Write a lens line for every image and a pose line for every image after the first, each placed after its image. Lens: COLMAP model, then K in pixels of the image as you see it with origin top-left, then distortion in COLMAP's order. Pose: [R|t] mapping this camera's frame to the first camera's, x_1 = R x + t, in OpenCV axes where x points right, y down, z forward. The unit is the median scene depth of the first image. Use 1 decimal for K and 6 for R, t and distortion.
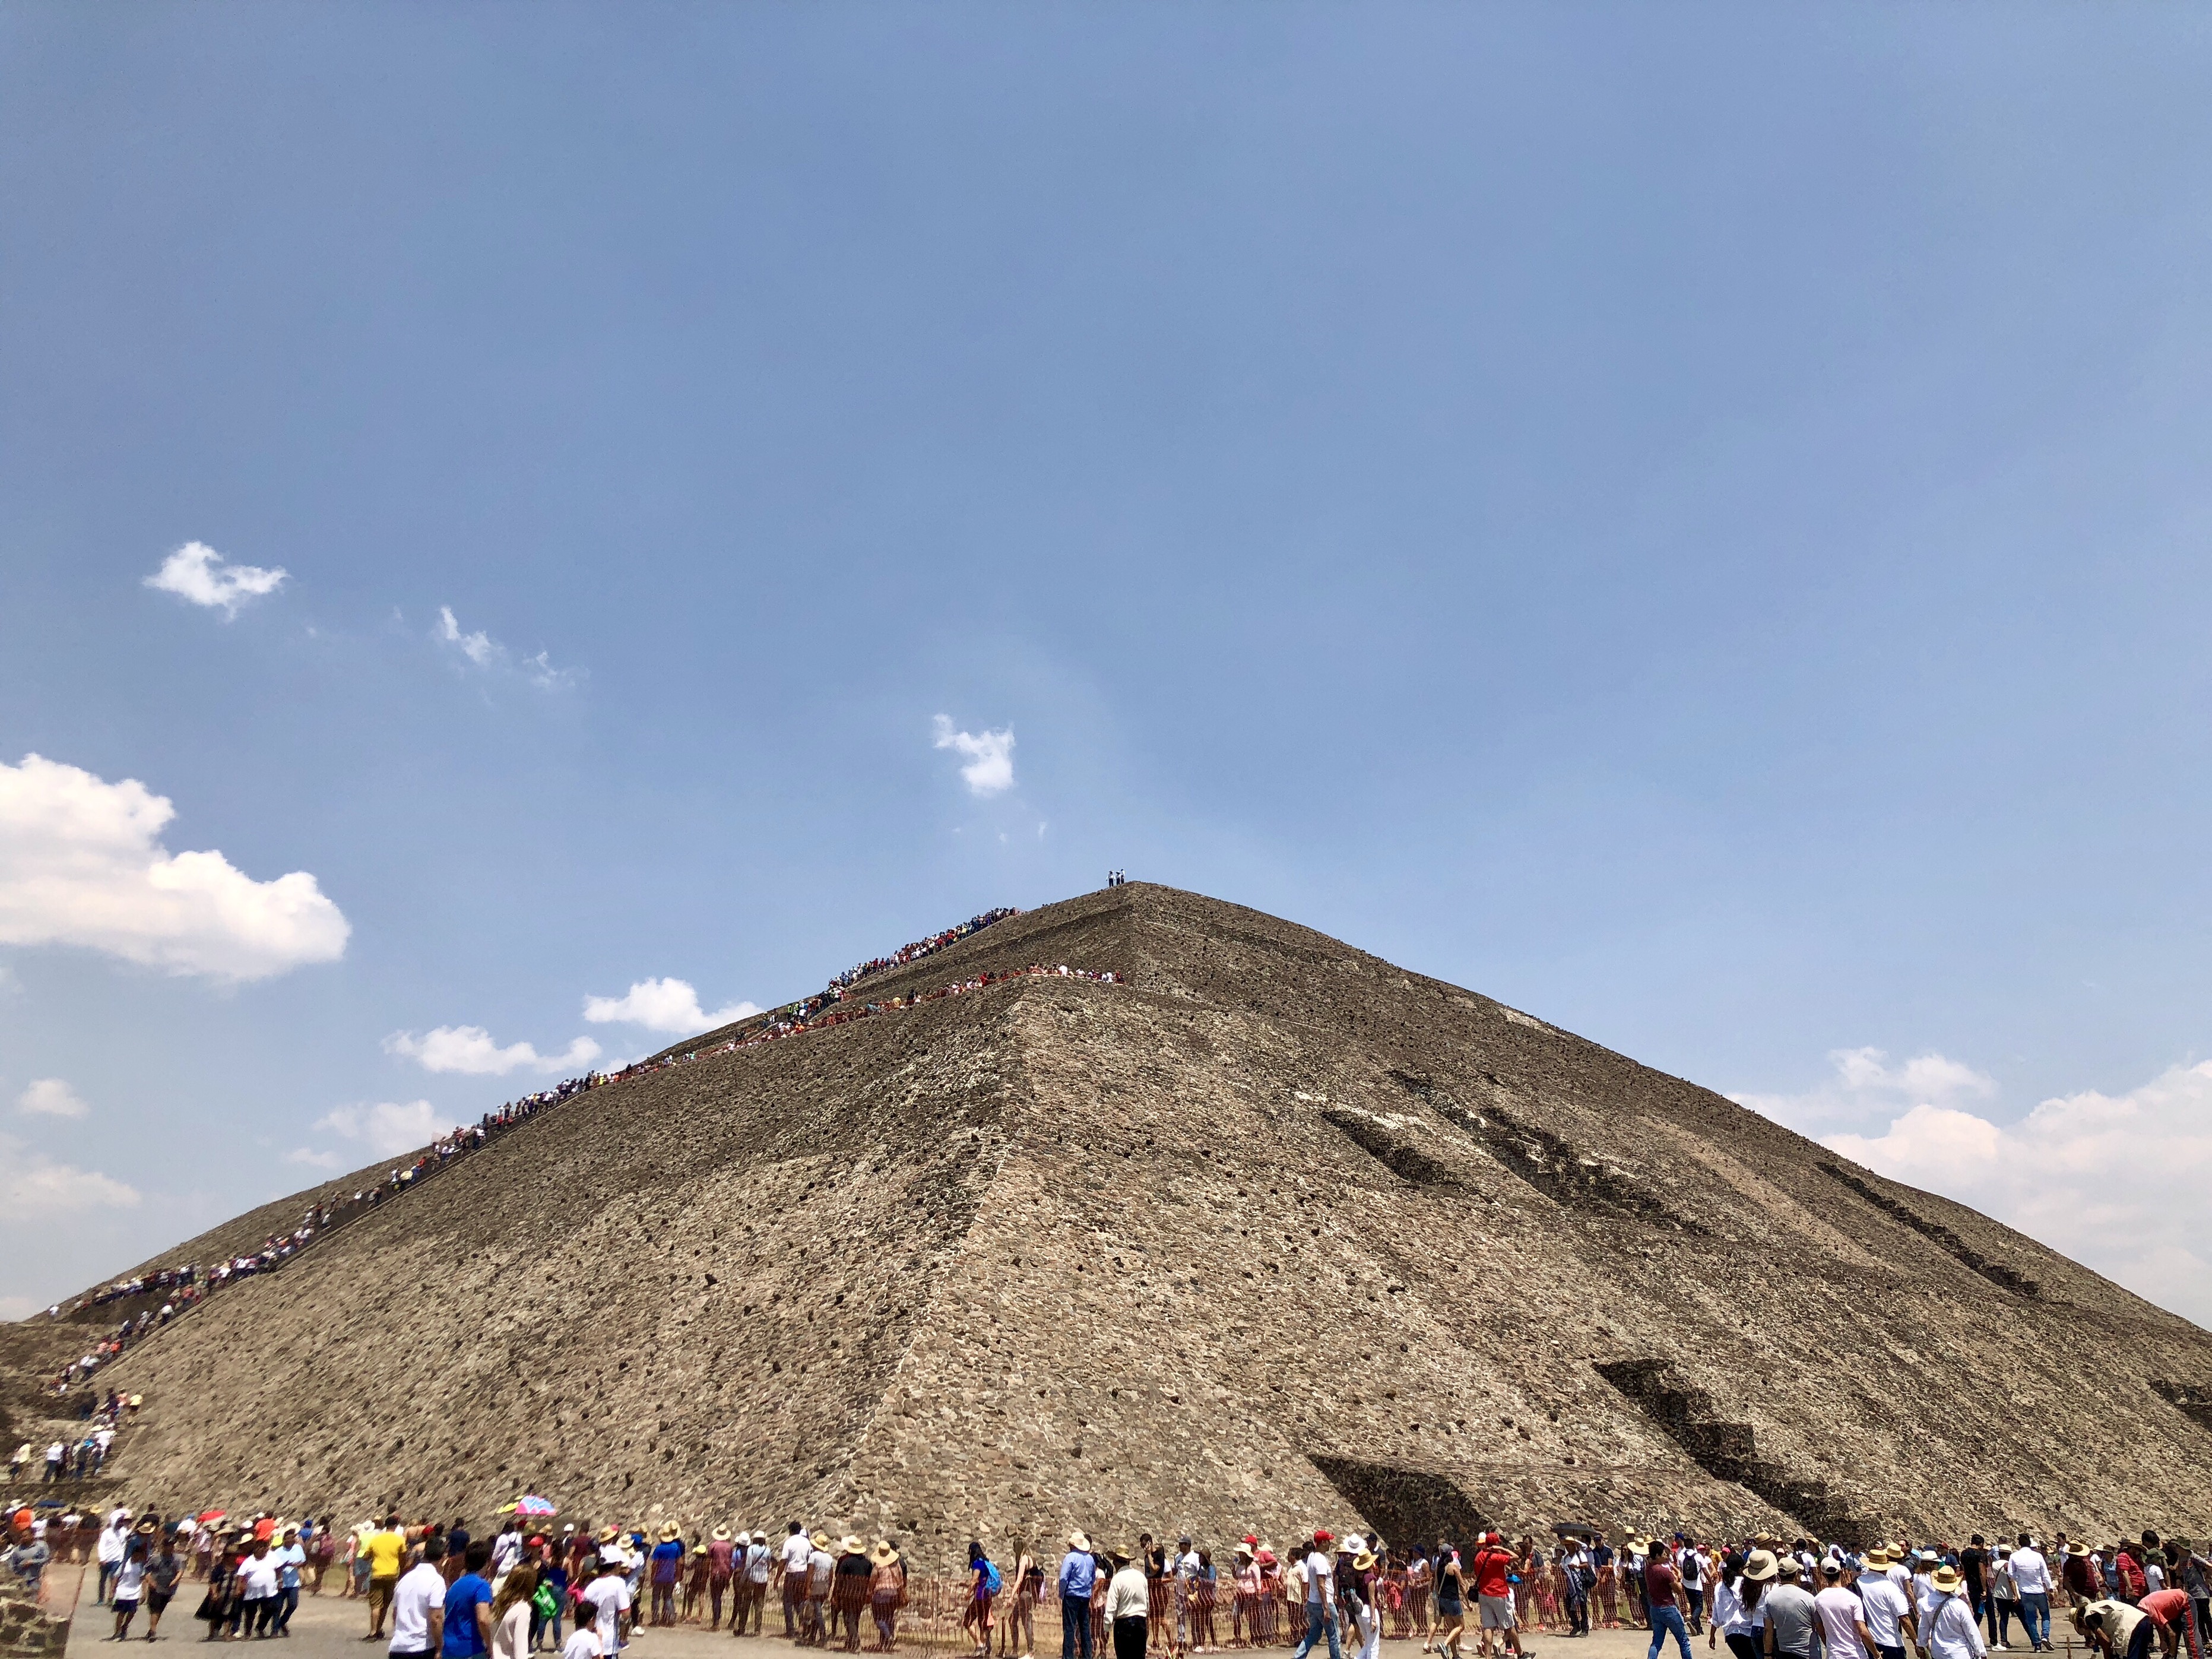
lens RADIAL K [[1800.6, 0, 1107.2], [0, 1800.6, 831.5], [0, 0, 1]] dist [0.010320, 0.001912]
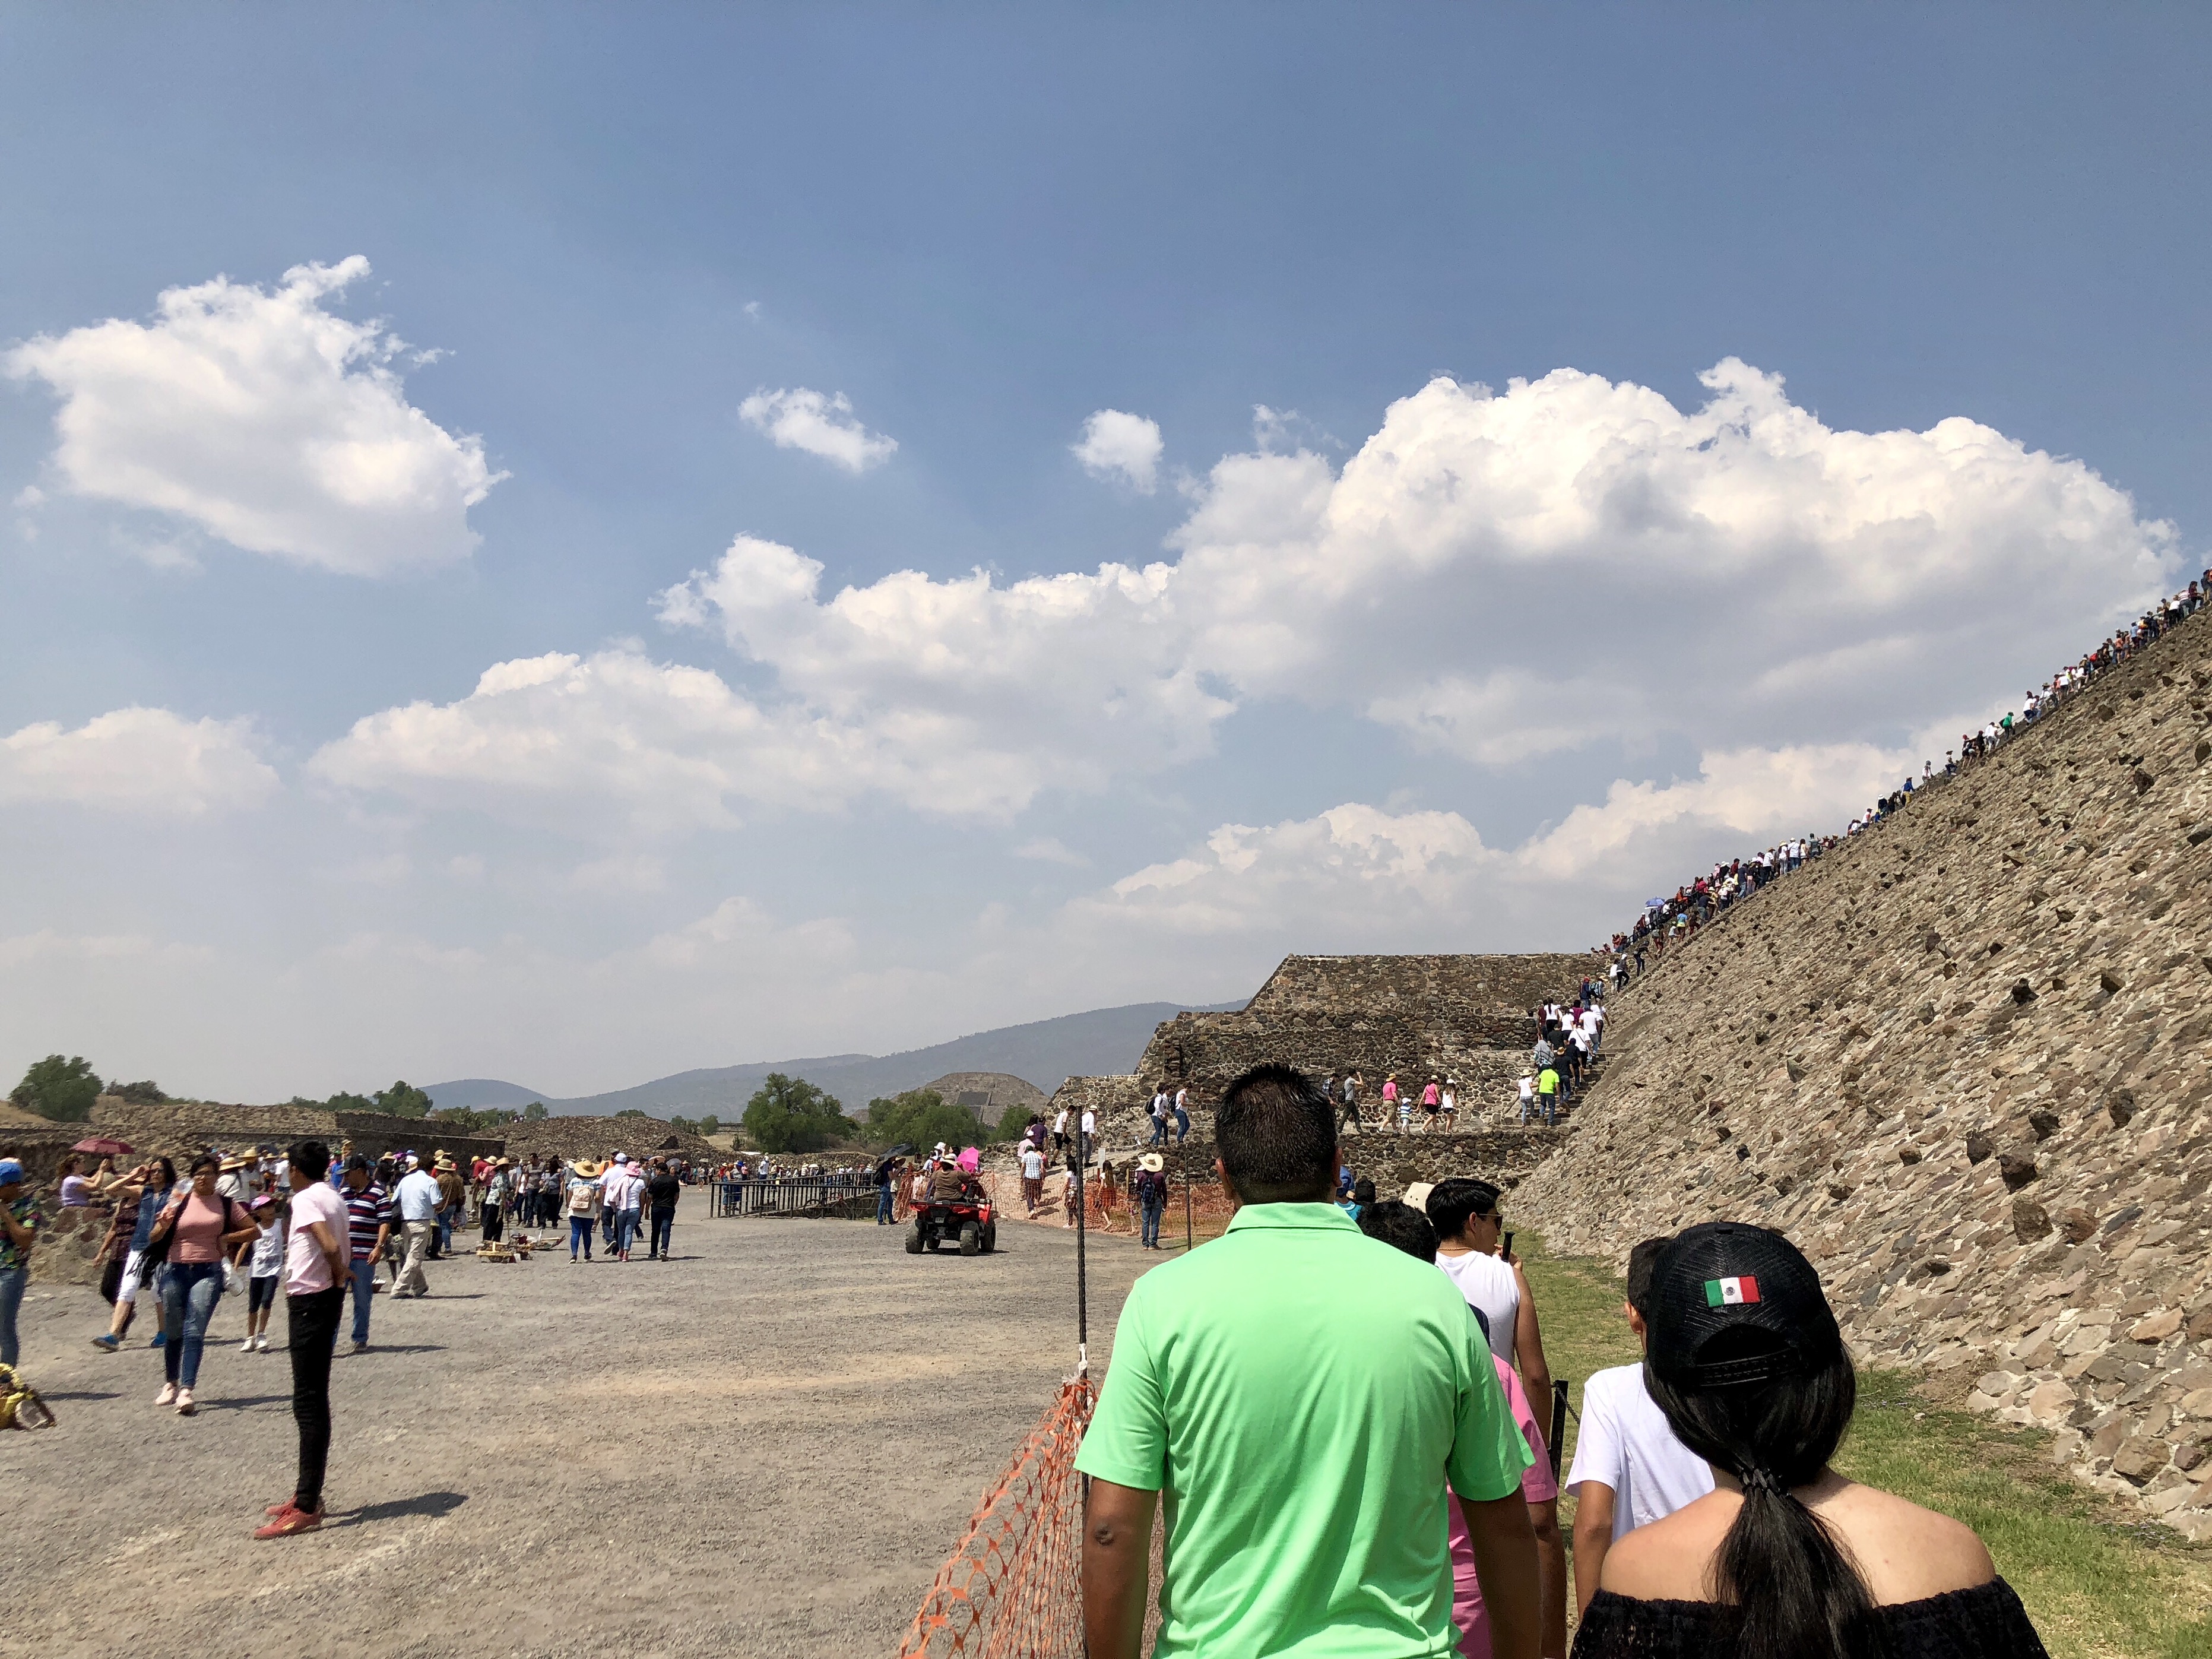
lens RADIAL K [[1800.6, 0, 1108.4], [0, 1800.6, 827.5], [0, 0, 1]] dist [0.010320, 0.001912]
pose [[0.664891, -0.129106, -0.735698, -0.253465], [0.243242, 0.968684, 0.049838, 0.250652], [0.706225, -0.212090, 0.675473, 0.659490]]
